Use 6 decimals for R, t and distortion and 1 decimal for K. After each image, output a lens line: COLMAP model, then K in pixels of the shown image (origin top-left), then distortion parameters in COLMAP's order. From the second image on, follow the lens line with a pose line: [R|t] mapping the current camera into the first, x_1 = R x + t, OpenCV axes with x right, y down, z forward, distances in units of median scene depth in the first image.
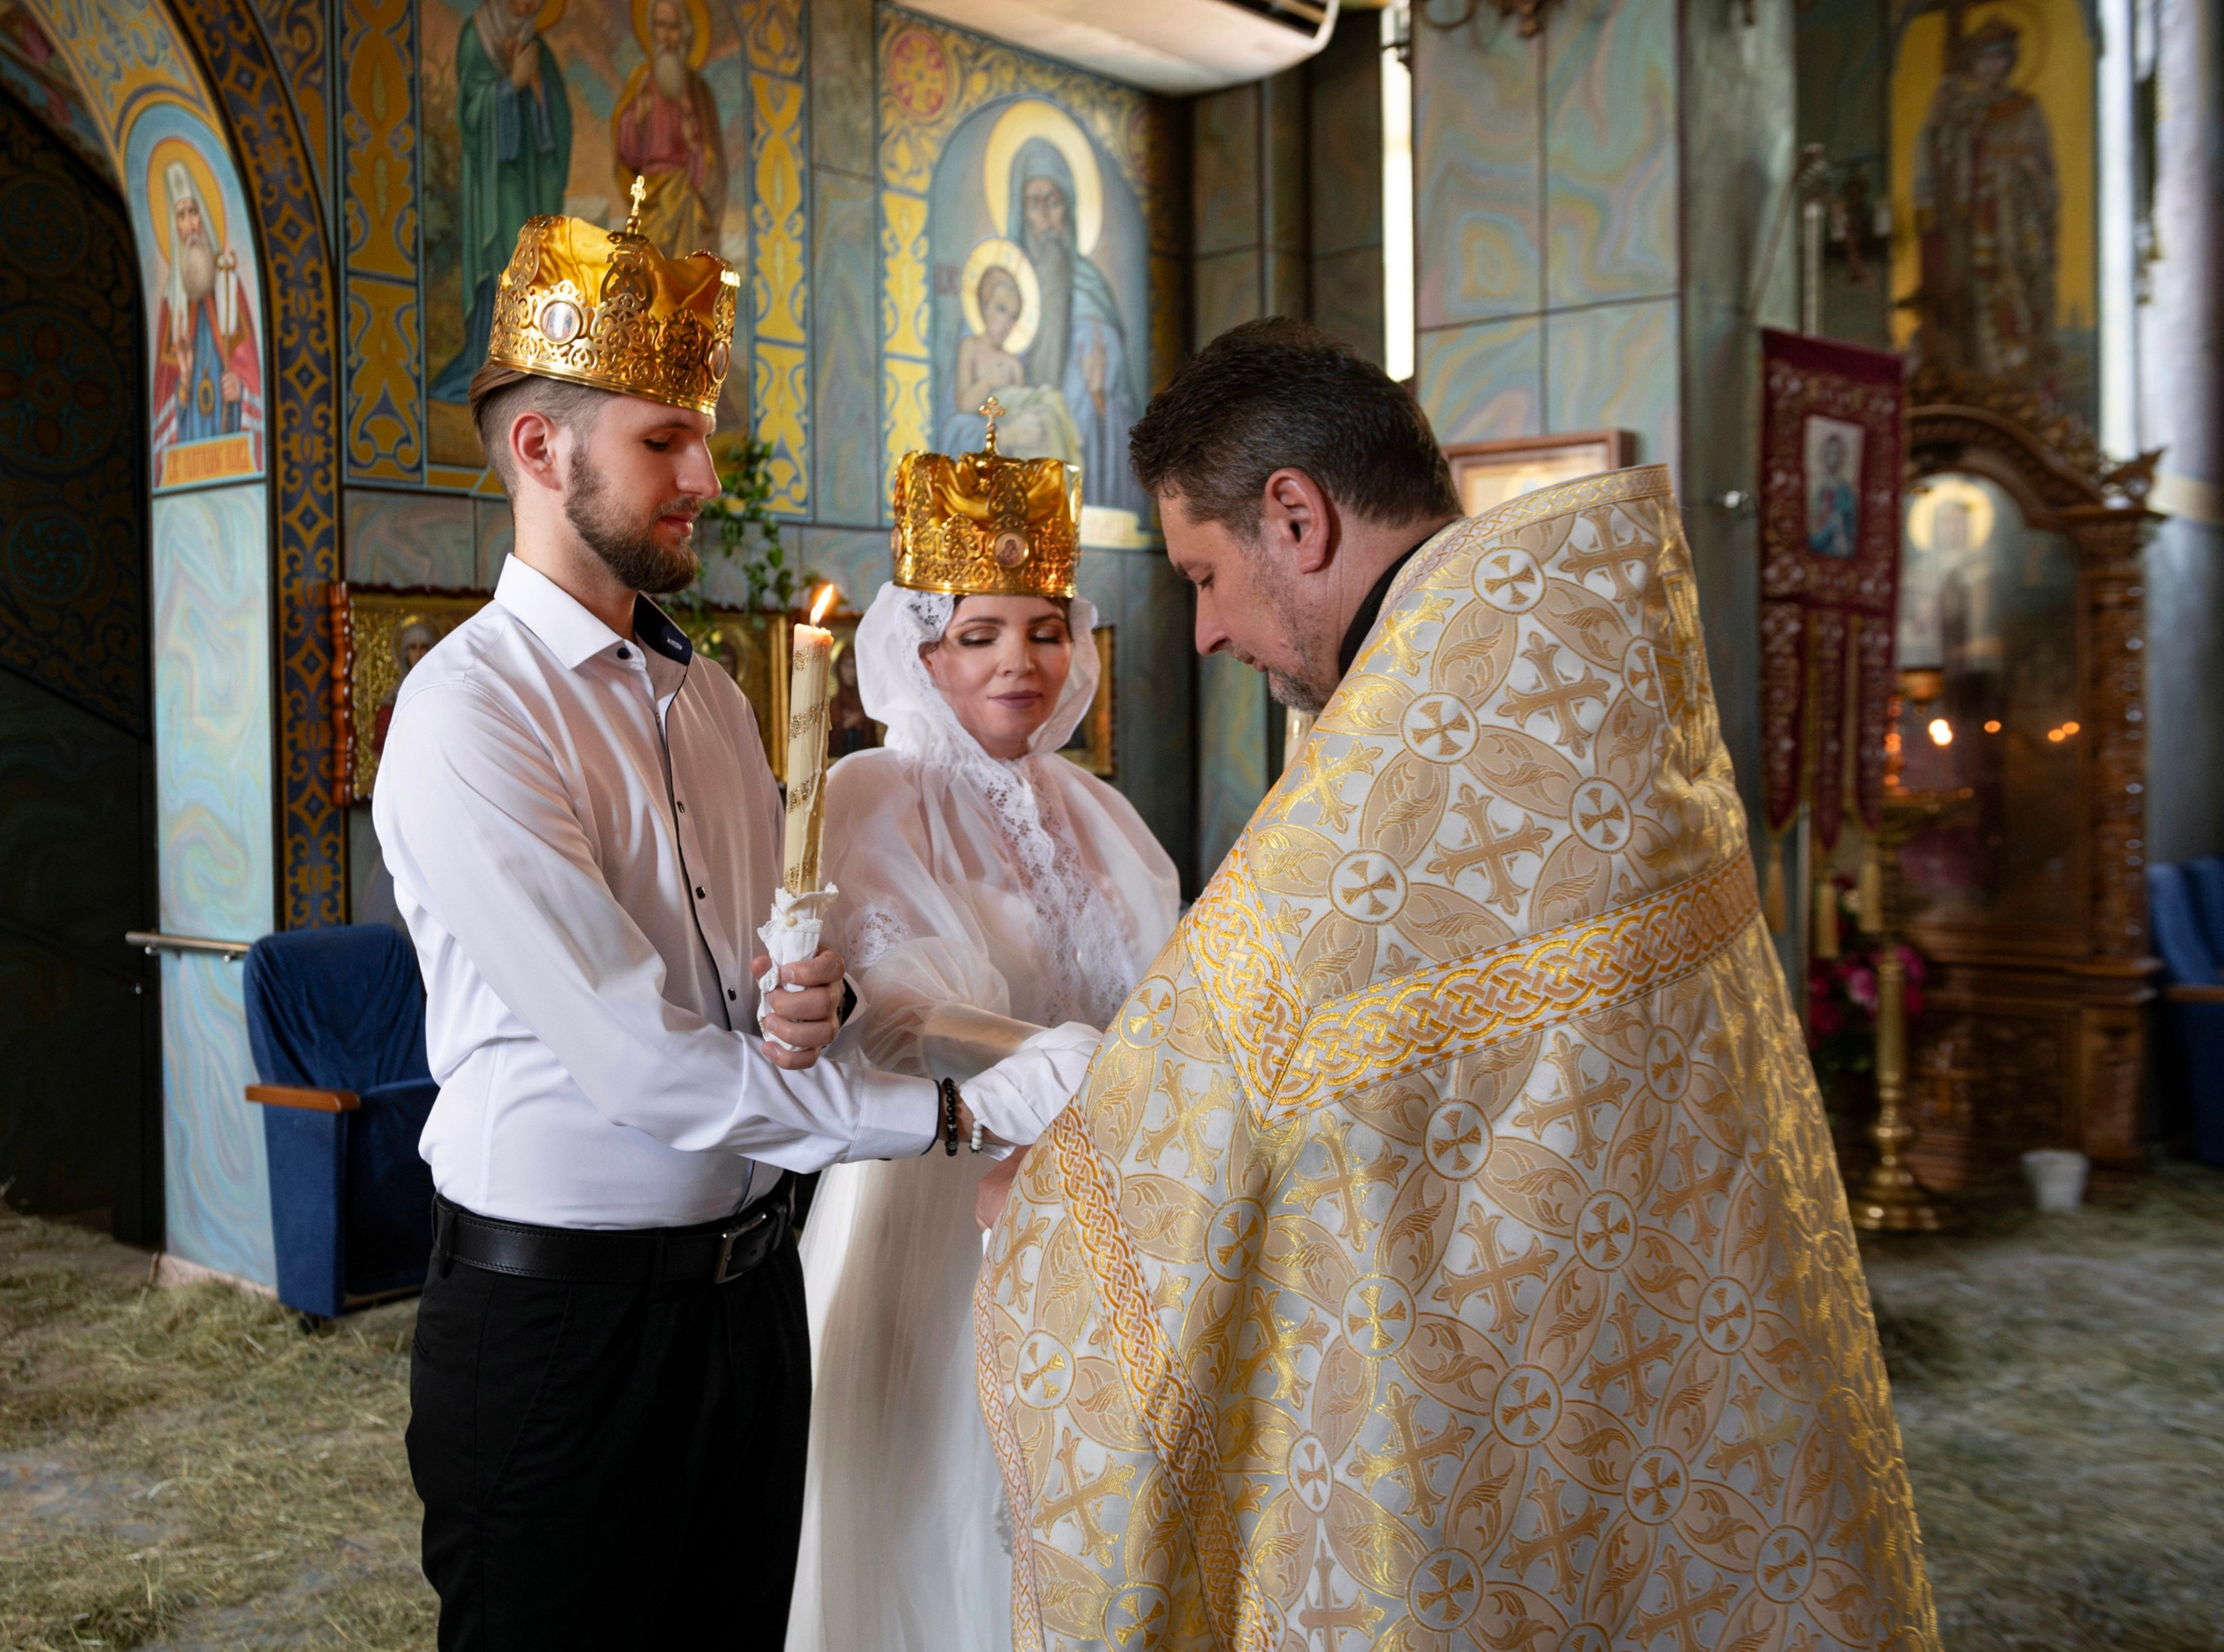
lens RADIAL K [[2237.9, 0, 912.9], [0, 2237.9, 781.5], [0, 0, 1]] dist [-0.022200, 0.000000]
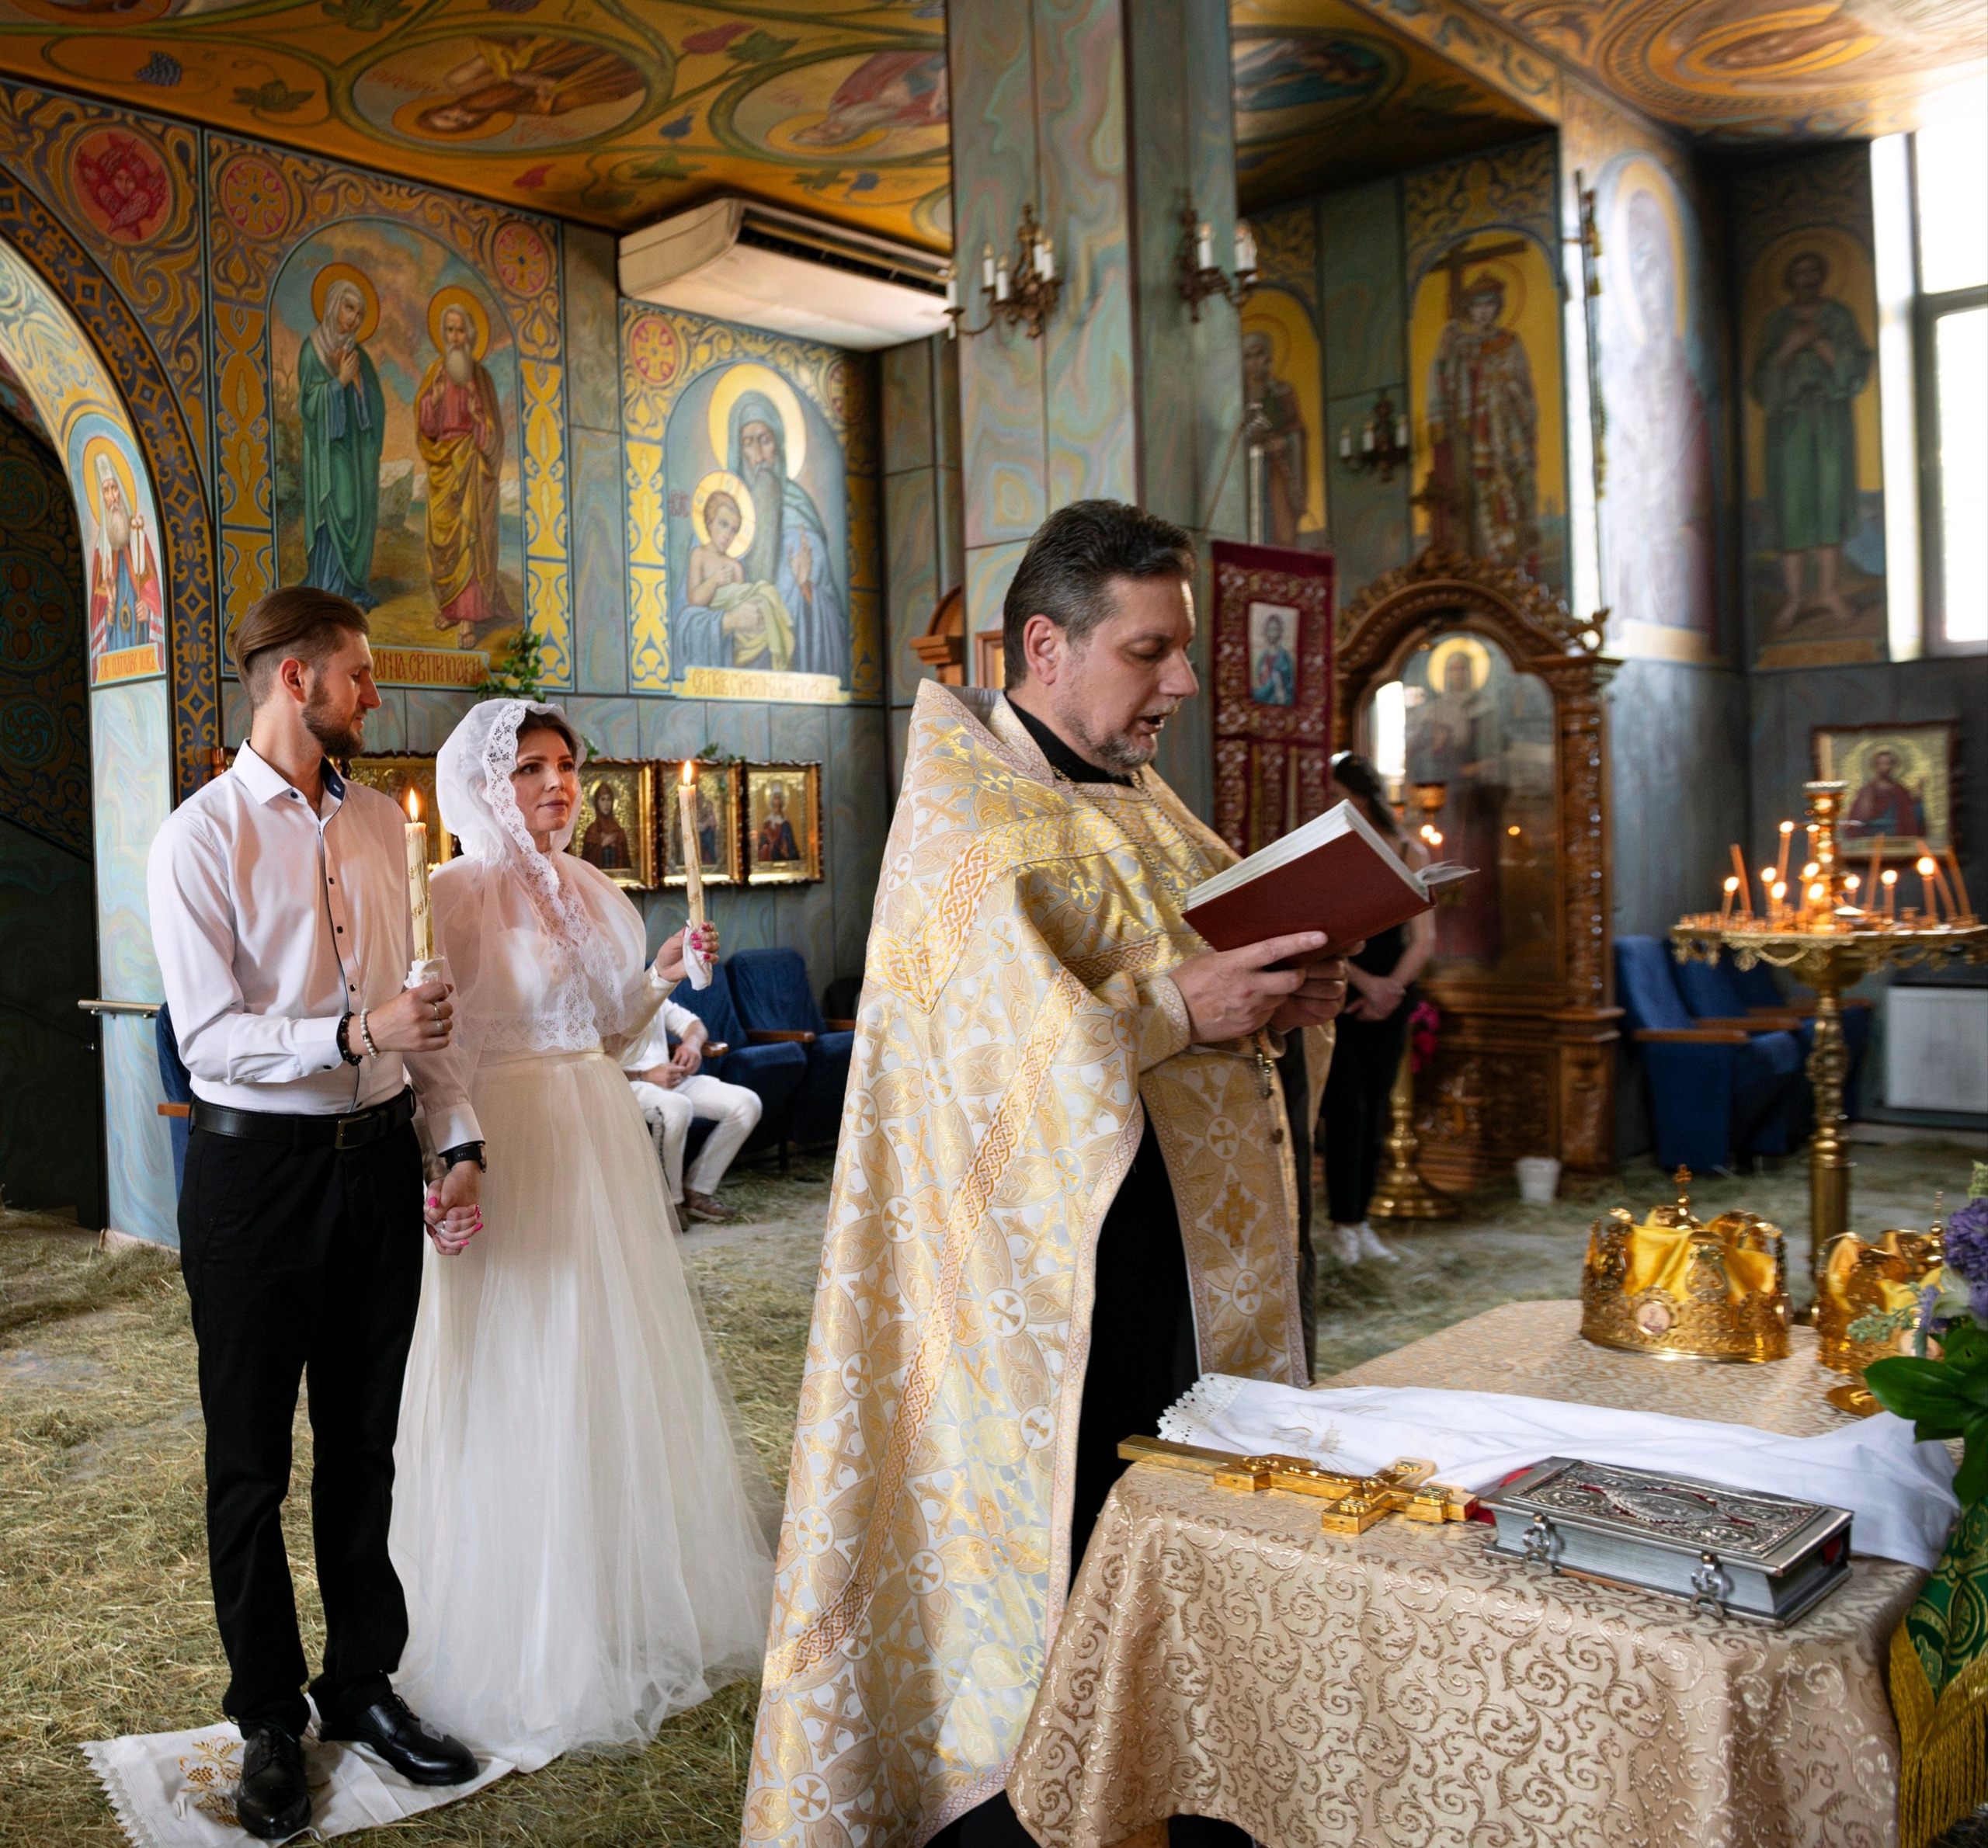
lens RADIAL K [[1936.0, 0, 563.6], [0, 1936.0, 917.5], [0, 0, 1]] dist [-0.043189, 0.000000]
pose [[0.993968, -0.014614, -0.108693, 0.085659], [0.015583, 0.999846, 0.008079, 0.010664], [0.108558, -0.009724, 0.994043, -0.178166]]
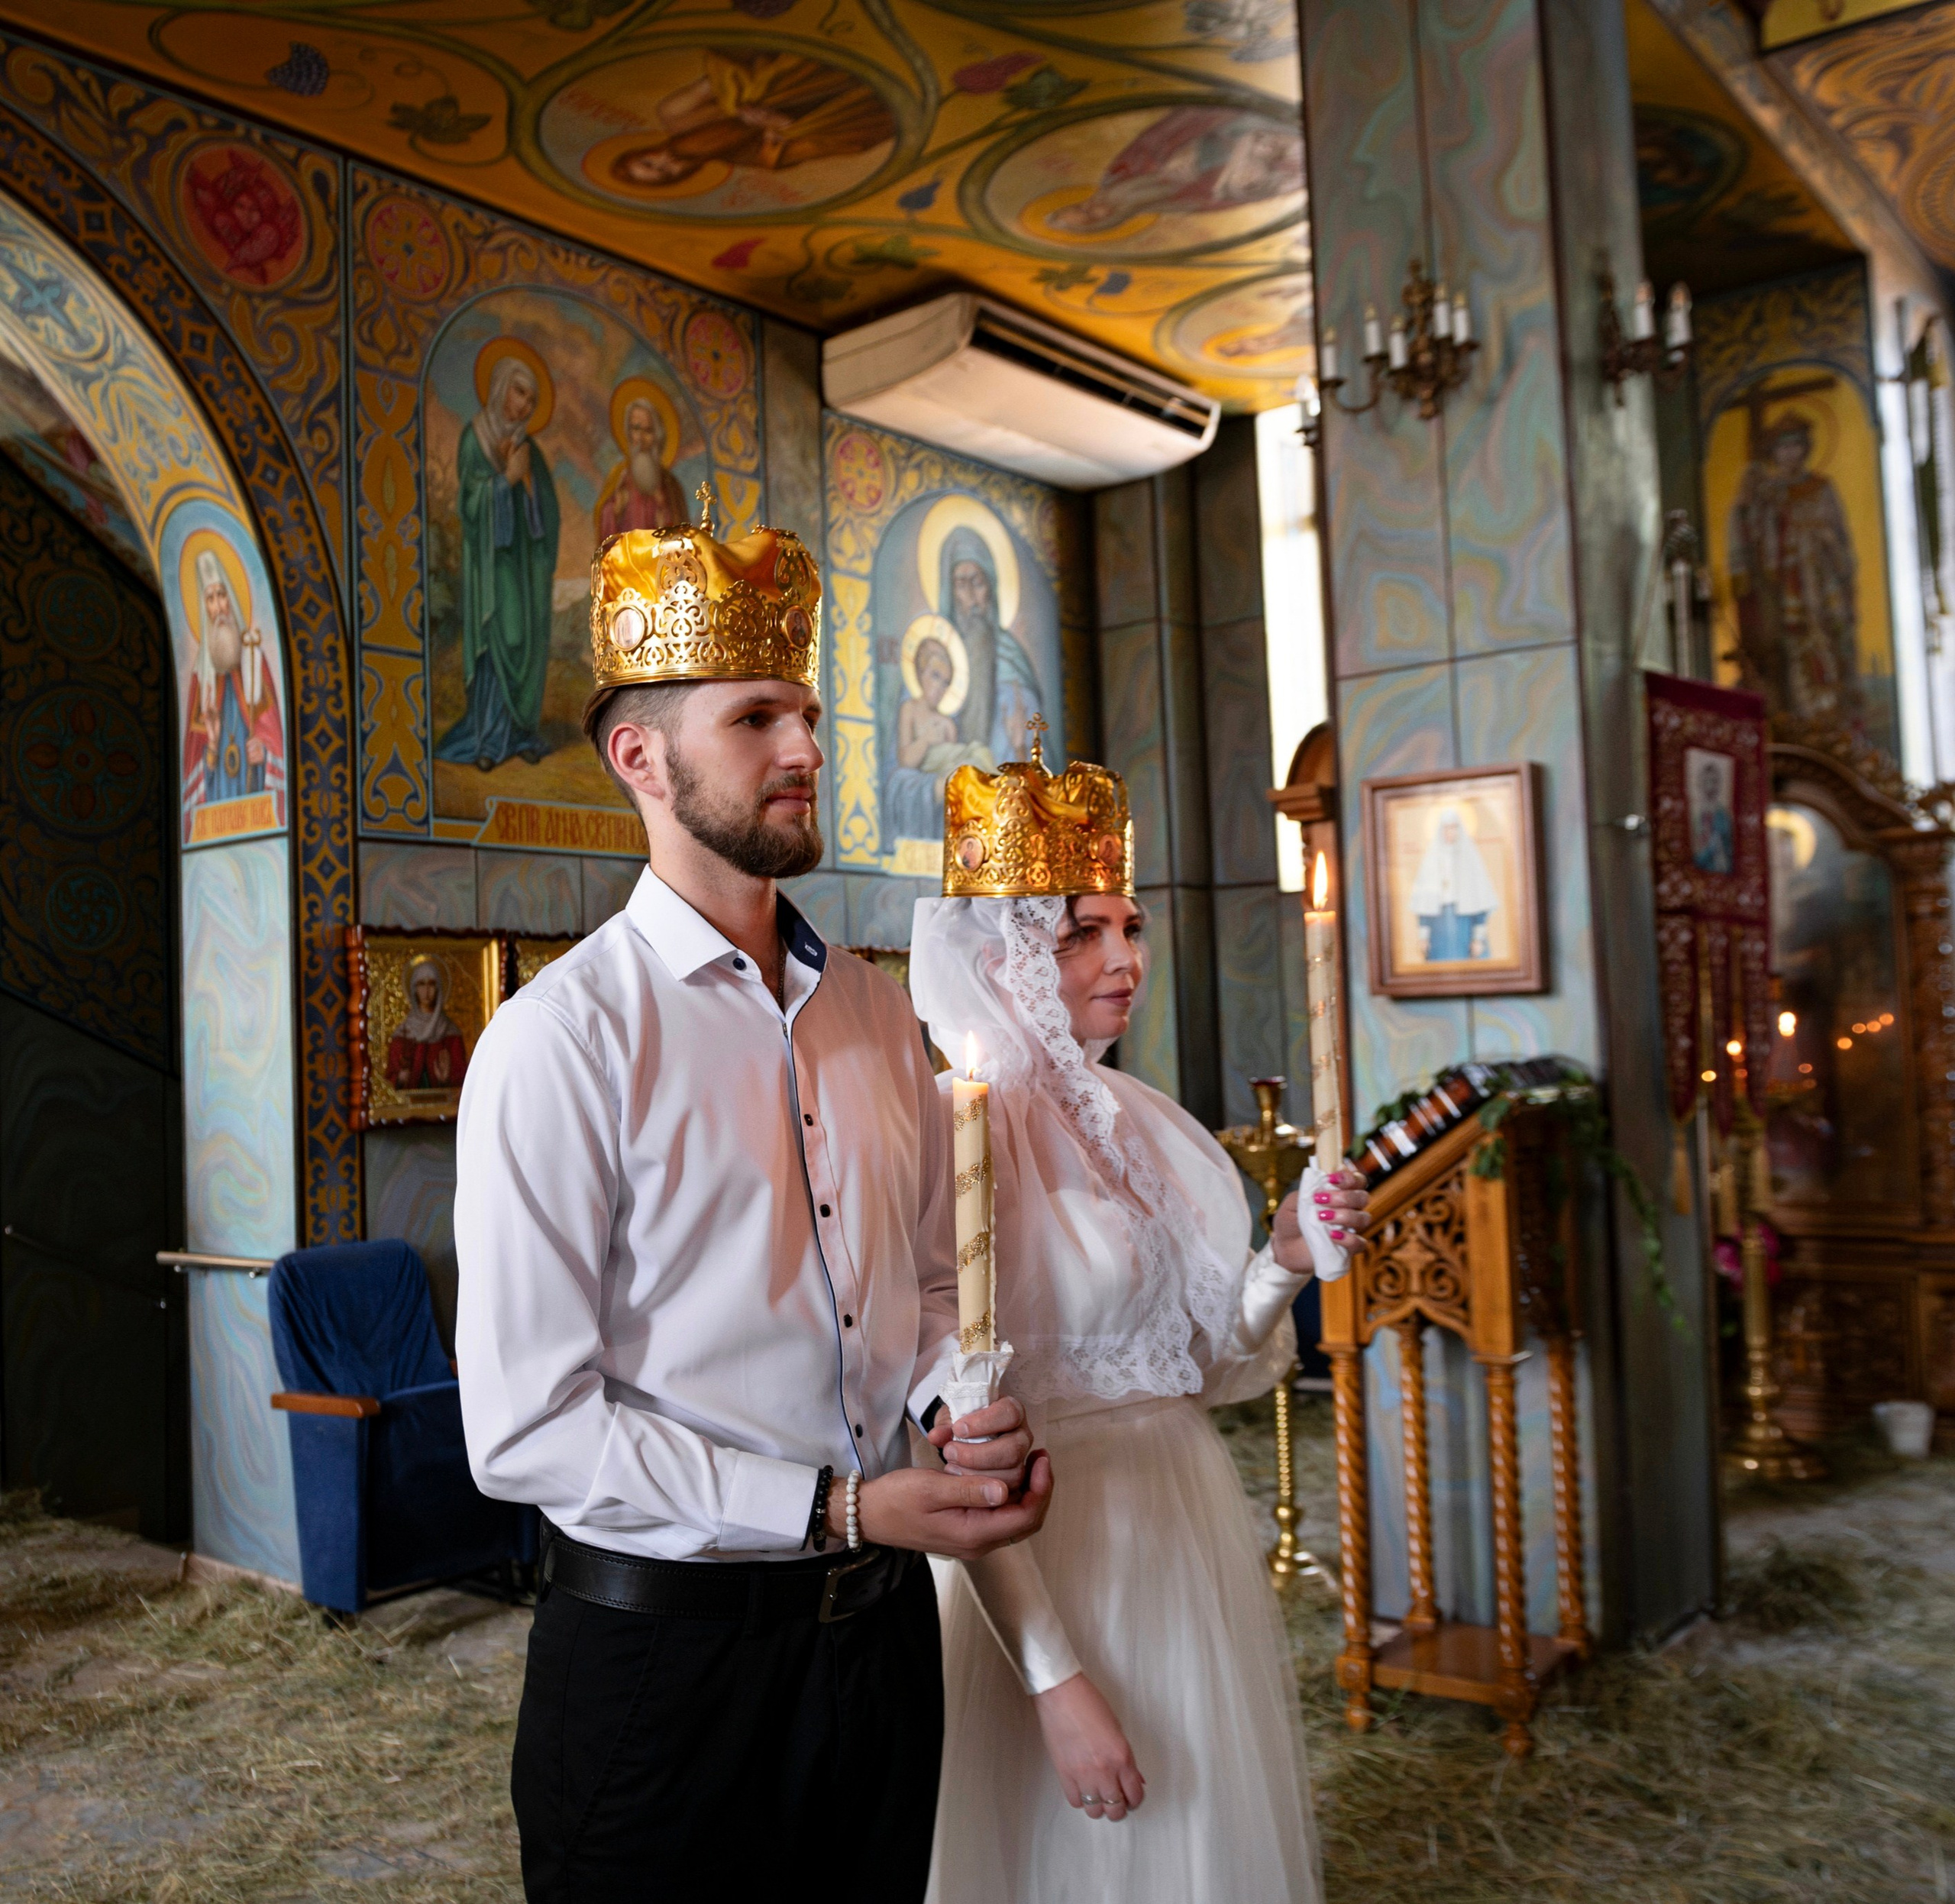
lens RADIAL K [[1944.7, 0, 887.5], [0, 1944.7, 952.0], [0, 0, 1]] dist [-0.042087, 0.000000]
pose [[0.999165, -0.020779, 0.035167, -0.028610], [0.023379, 0.996893, -0.075213, 0.001147], [-0.033495, 0.075972, 0.996547, 0.044442]]
